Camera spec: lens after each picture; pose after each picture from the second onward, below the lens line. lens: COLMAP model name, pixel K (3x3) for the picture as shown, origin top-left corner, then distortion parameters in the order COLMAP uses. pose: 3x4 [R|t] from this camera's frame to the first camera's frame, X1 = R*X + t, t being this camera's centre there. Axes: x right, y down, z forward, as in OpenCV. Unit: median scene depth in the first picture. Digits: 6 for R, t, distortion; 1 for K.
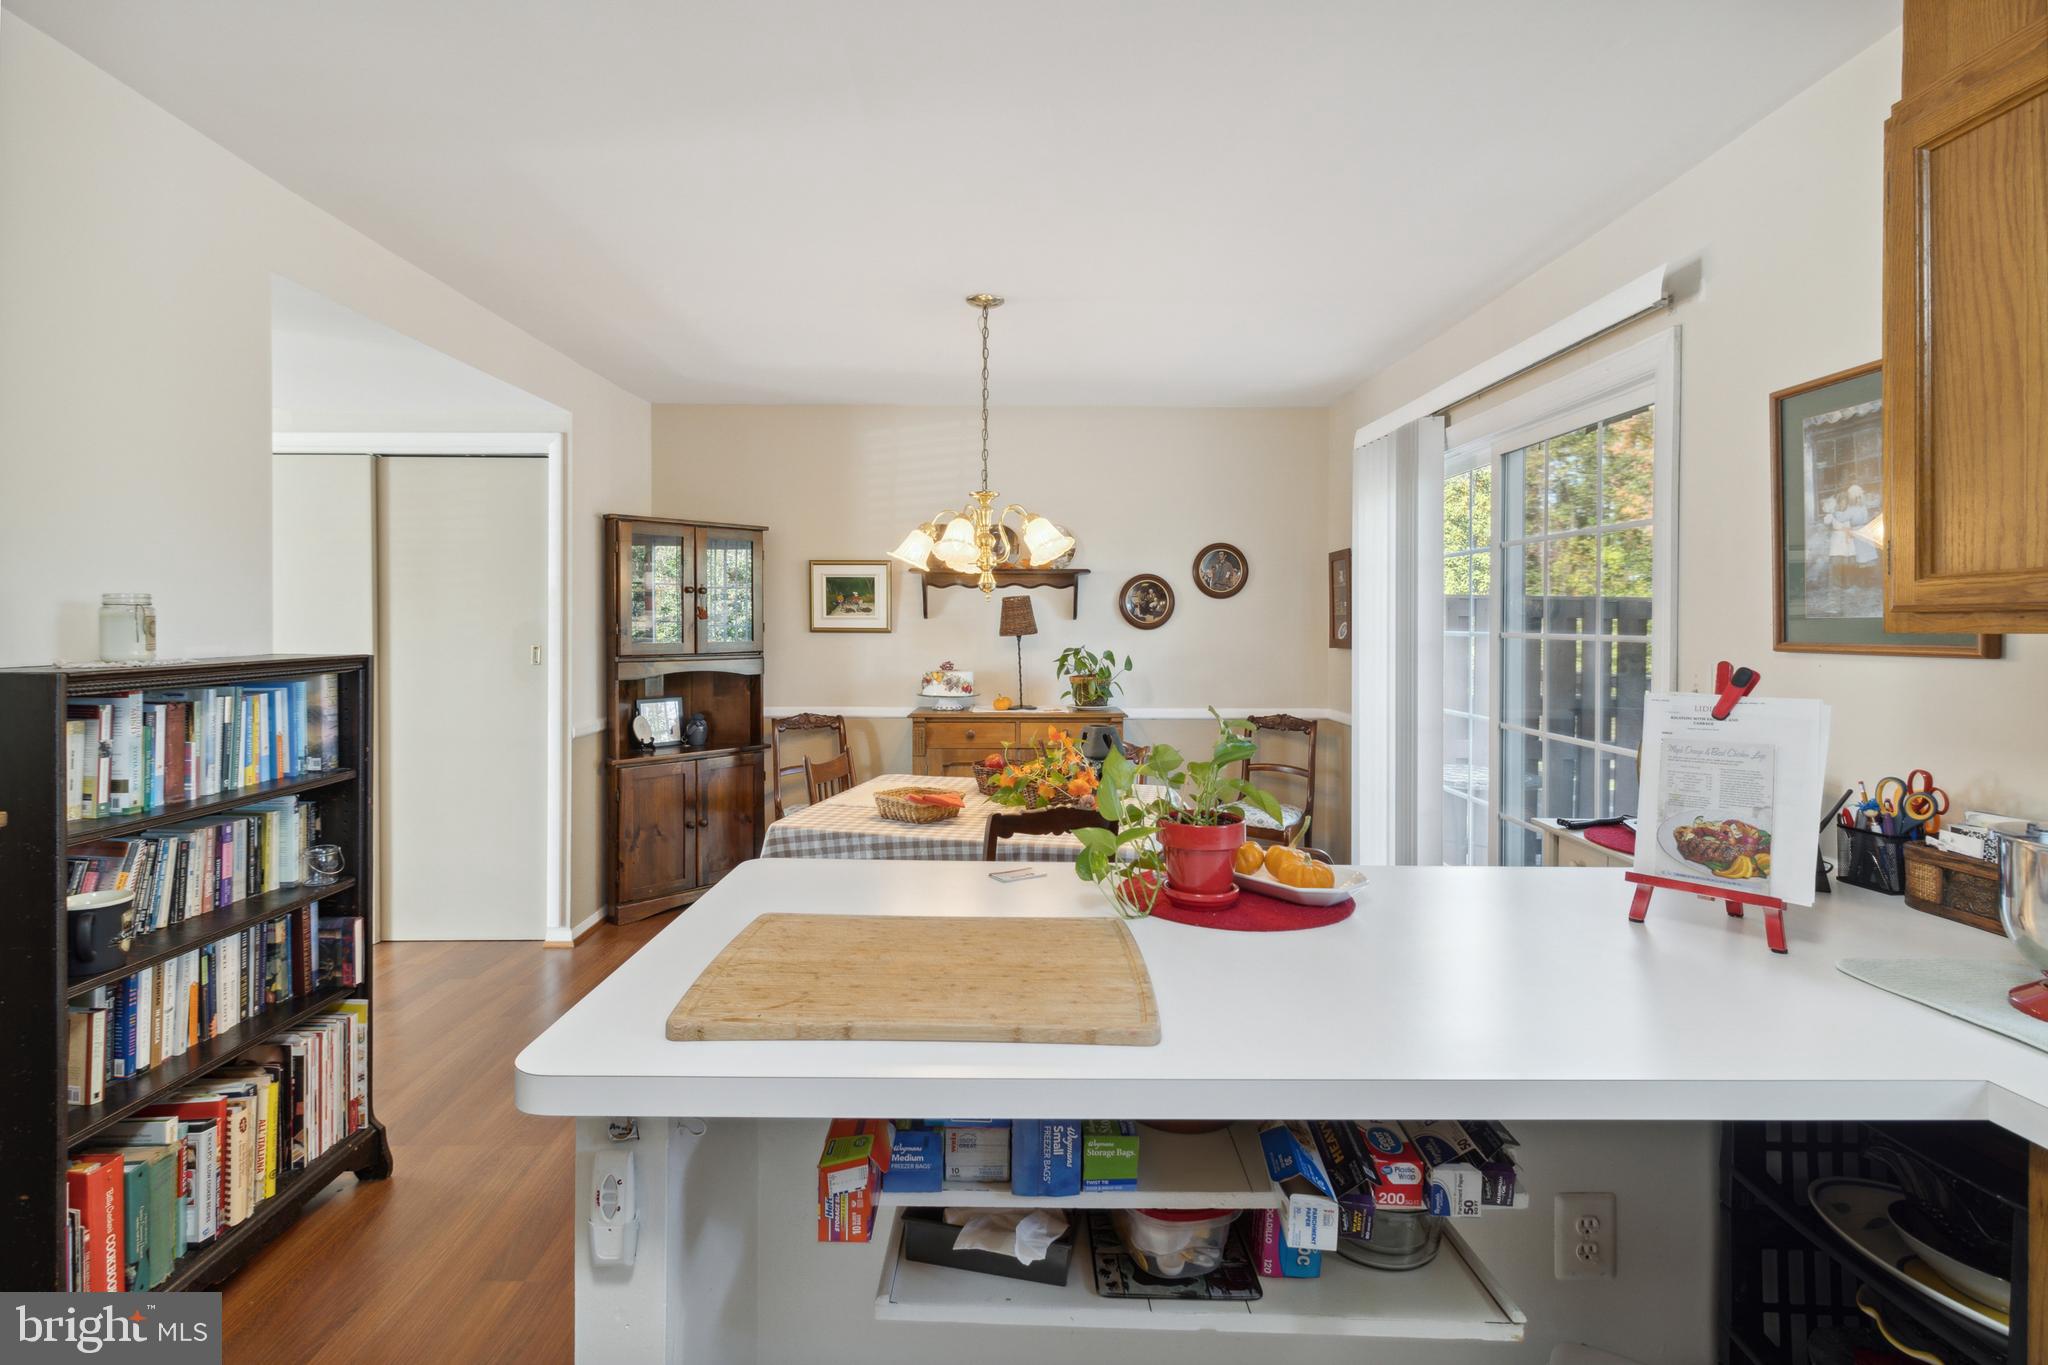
lens RADIAL K [[960.1, 0, 1028.1], [0, 960.1, 618.1], [0, 0, 1]] dist [0.000623, -0.000086]
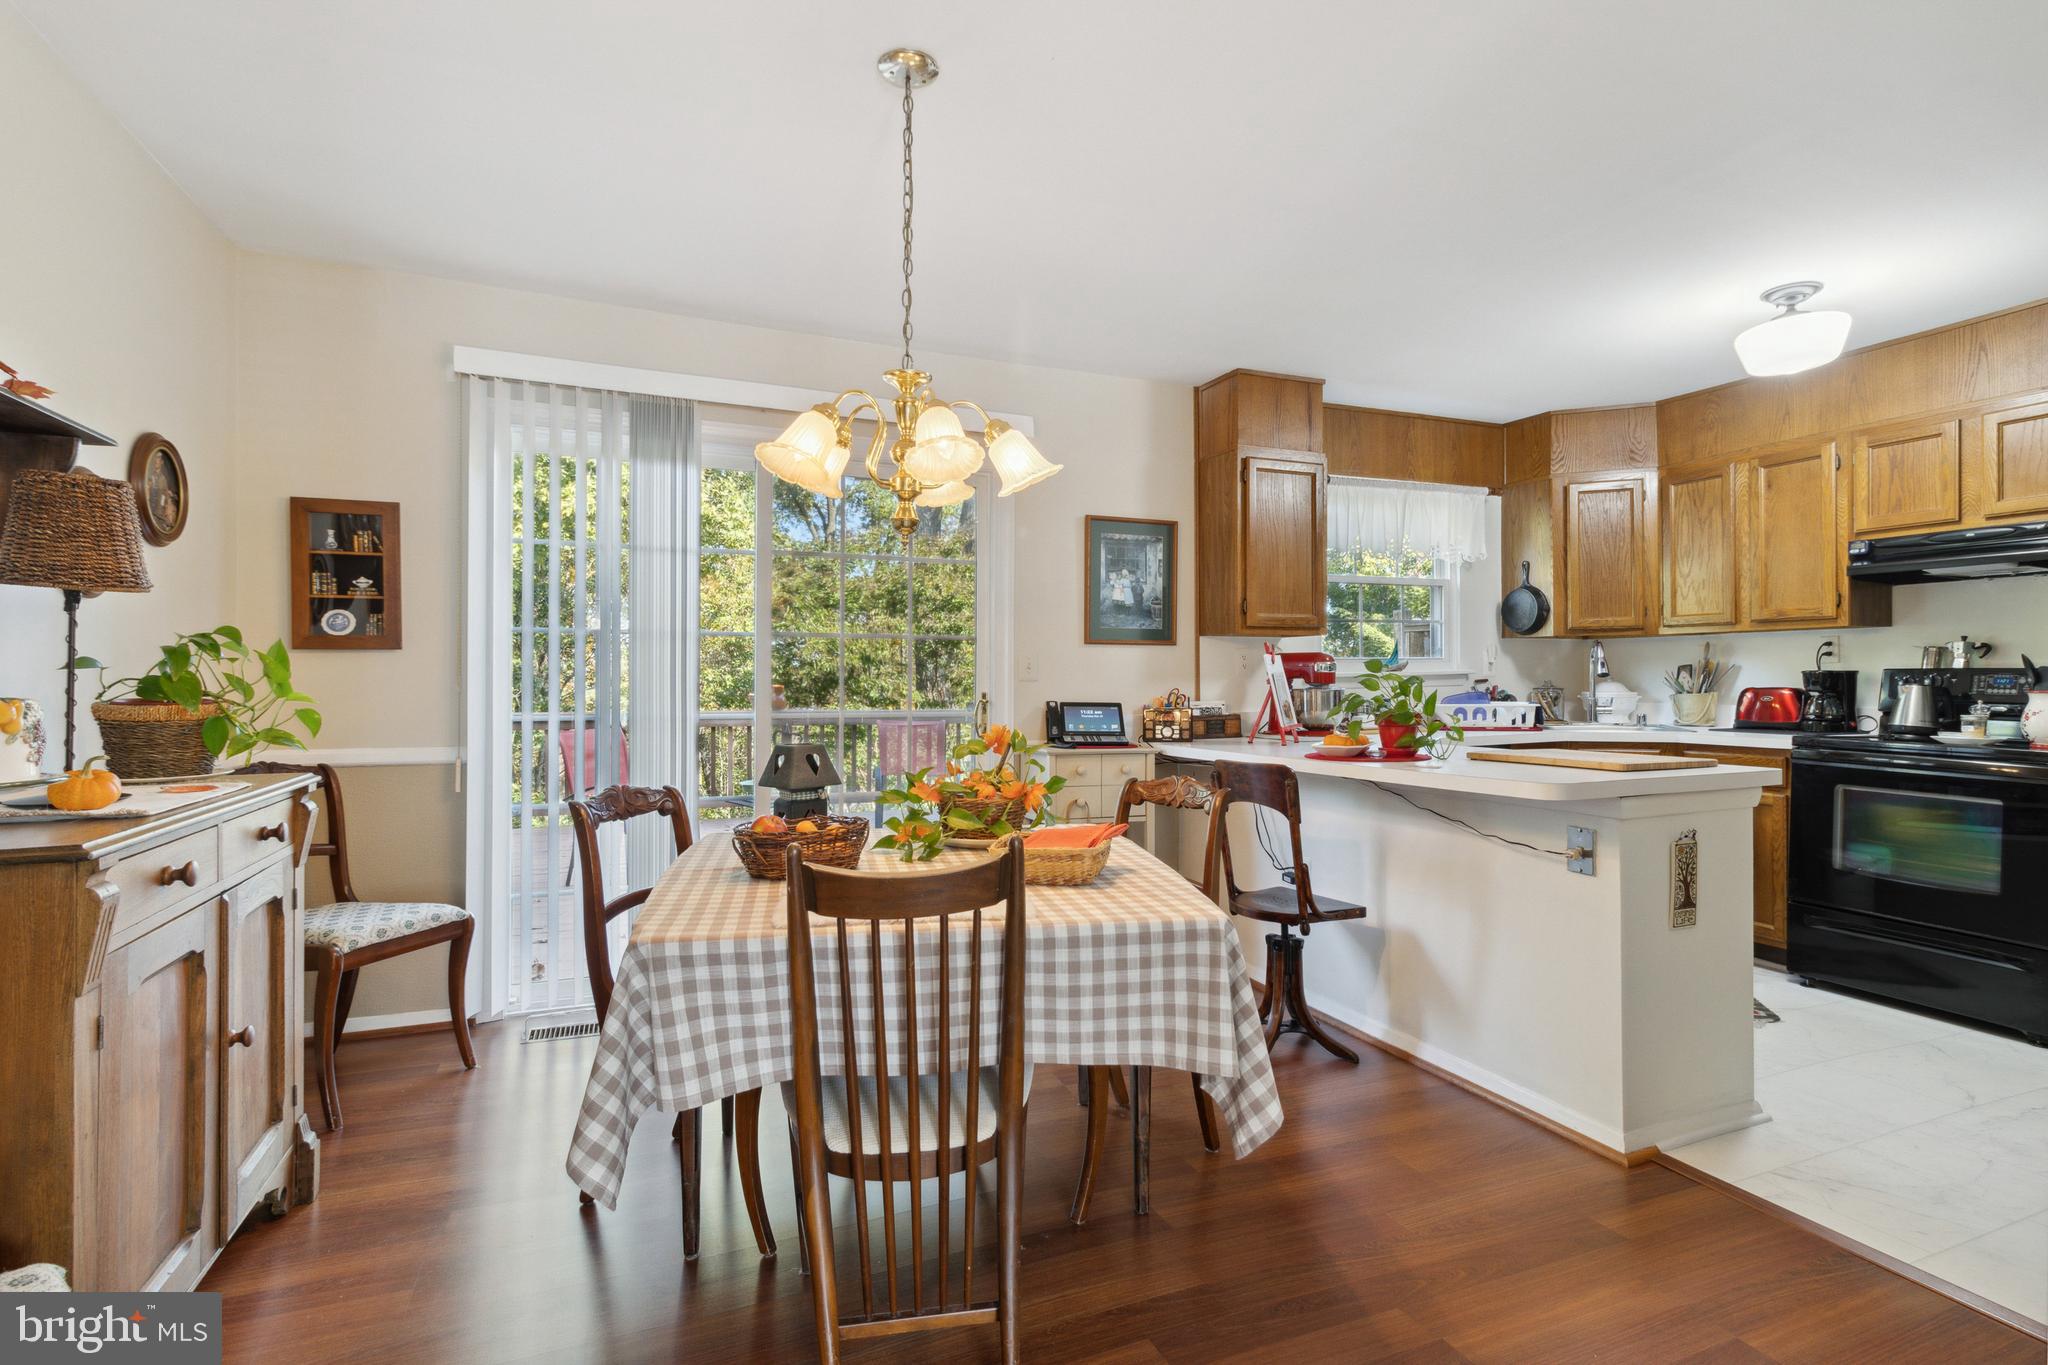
lens RADIAL K [[989.3, 0, 1026.4], [0, 989.3, 677.9], [0, 0, 1]] dist [0.011193, 0.000151]
pose [[-0.385061, -0.004901, 0.922878, -1.220089], [-0.009649, 0.999953, 0.001284, 0.118065], [-0.922841, -0.008411, -0.385090, 2.135247]]
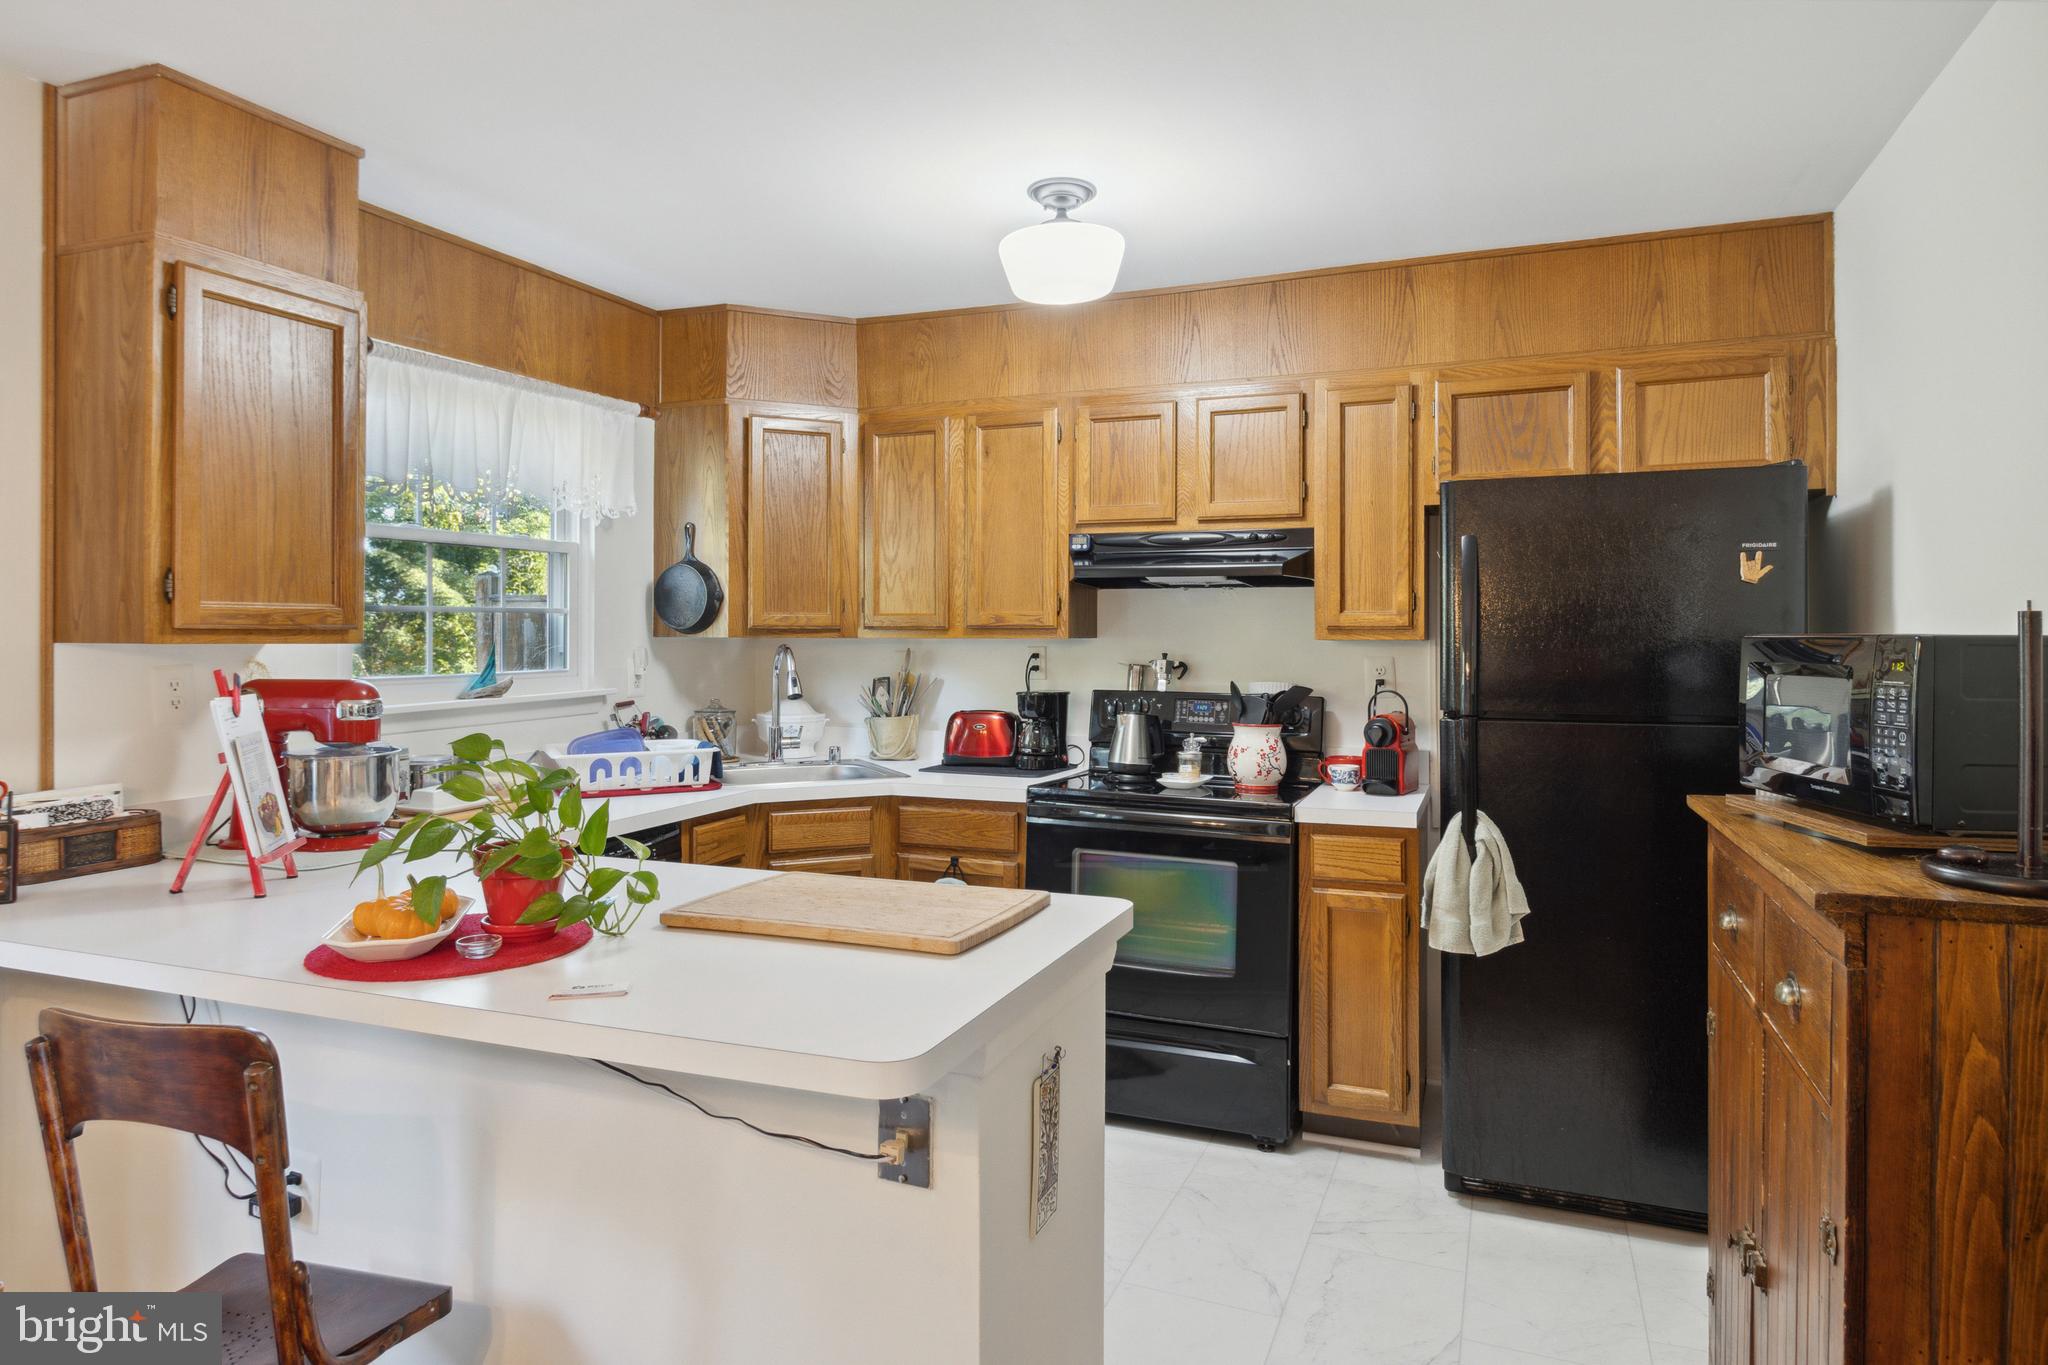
lens RADIAL K [[1217.9, 0, 1024.1], [0, 1217.9, 628.9], [0, 0, 1]] dist [0.001004, -0.000315]
pose [[-0.927179, -0.006876, 0.374555, -0.621872], [-0.013092, 0.999816, -0.014054, 0.002211], [-0.374390, -0.017934, -0.927098, 1.642862]]
